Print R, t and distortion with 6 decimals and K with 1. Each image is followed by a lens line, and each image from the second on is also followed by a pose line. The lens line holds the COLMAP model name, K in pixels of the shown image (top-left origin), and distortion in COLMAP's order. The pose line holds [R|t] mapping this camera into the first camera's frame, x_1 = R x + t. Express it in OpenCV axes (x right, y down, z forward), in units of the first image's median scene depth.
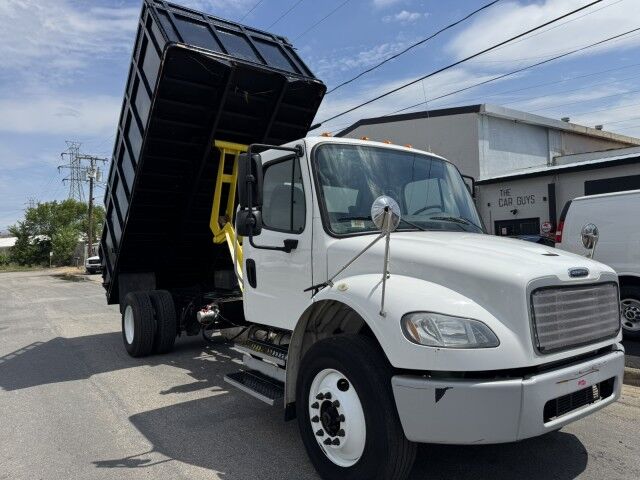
lens RADIAL K [[466.0, 0, 320.0], [0, 466.0, 240.0], [0, 0, 1]] dist [0.005175, 0.001934]
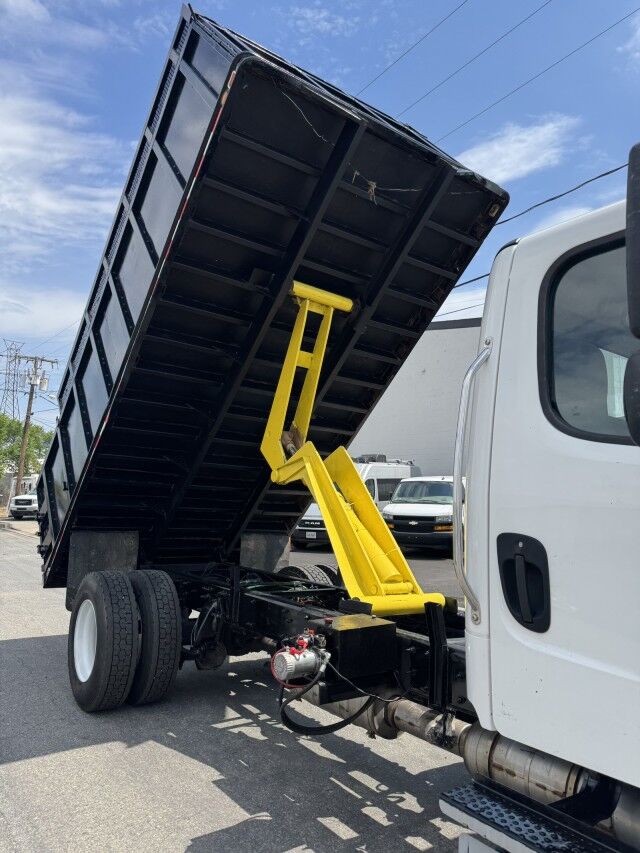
lens RADIAL K [[597.8, 0, 318.3], [0, 597.8, 442.0], [0, 0, 1]] dist [-0.006682, -0.003515]
pose [[0.997012, 0.076558, -0.010267, -0.183710], [-0.077187, 0.992505, -0.094743, 0.019784], [0.002936, 0.095252, 0.995449, 0.382357]]
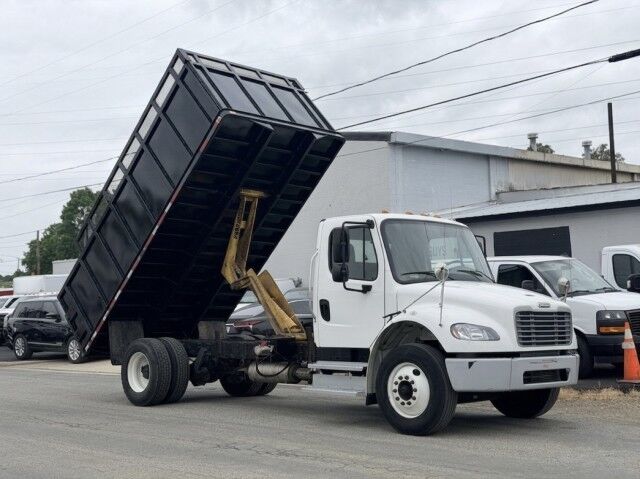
lens RADIAL K [[911.4, 0, 320.0], [0, 911.4, 239.5], [0, 0, 1]] dist [-0.003111, -0.009650]
pose [[0.988467, 0.021280, 0.149937, -0.349412], [-0.012289, 0.998084, -0.060639, 0.017456], [-0.150940, 0.058097, 0.986834, -0.993010]]
